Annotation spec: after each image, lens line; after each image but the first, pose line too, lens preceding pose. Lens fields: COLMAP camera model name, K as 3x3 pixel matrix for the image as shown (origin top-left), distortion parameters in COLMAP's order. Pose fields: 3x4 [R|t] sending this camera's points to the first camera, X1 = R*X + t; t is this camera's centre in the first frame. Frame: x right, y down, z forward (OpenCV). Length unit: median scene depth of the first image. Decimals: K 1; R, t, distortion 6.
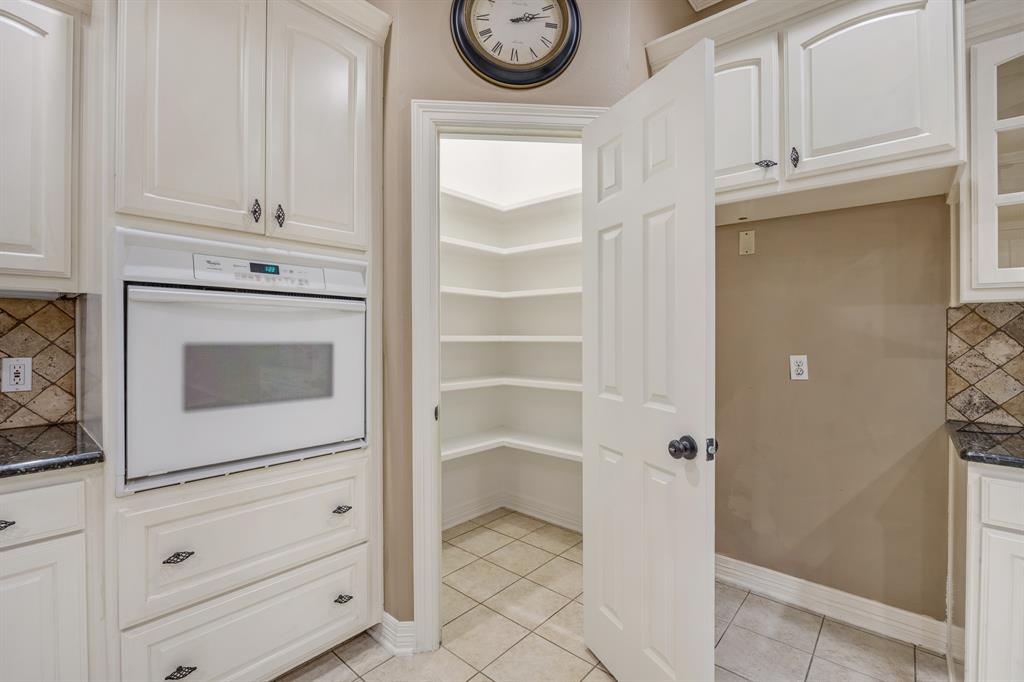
lens RADIAL K [[442.2, 0, 513.4], [0, 442.2, 332.2], [0, 0, 1]] dist [-0.014966, 0.000240]
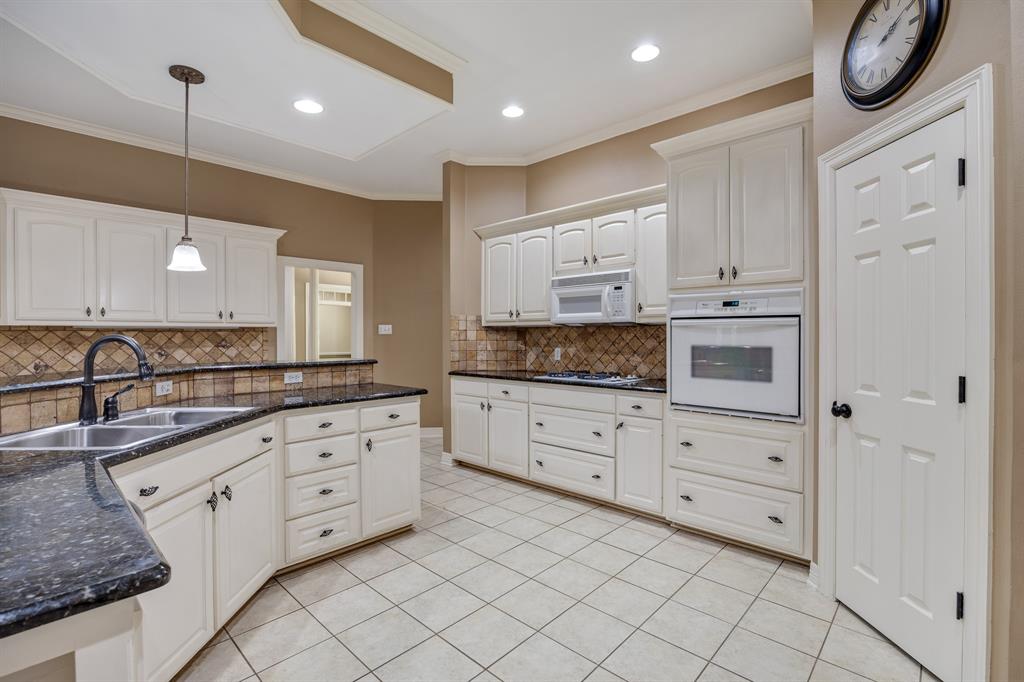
lens RADIAL K [[475.8, 0, 537.2], [0, 475.8, 337.6], [0, 0, 1]] dist [-0.018781, 0.002160]
pose [[0.018190, -0.002564, -0.999831, 1.256596], [0.004728, 0.999986, -0.002478, -0.007077], [0.999823, -0.004682, 0.018202, 0.178155]]
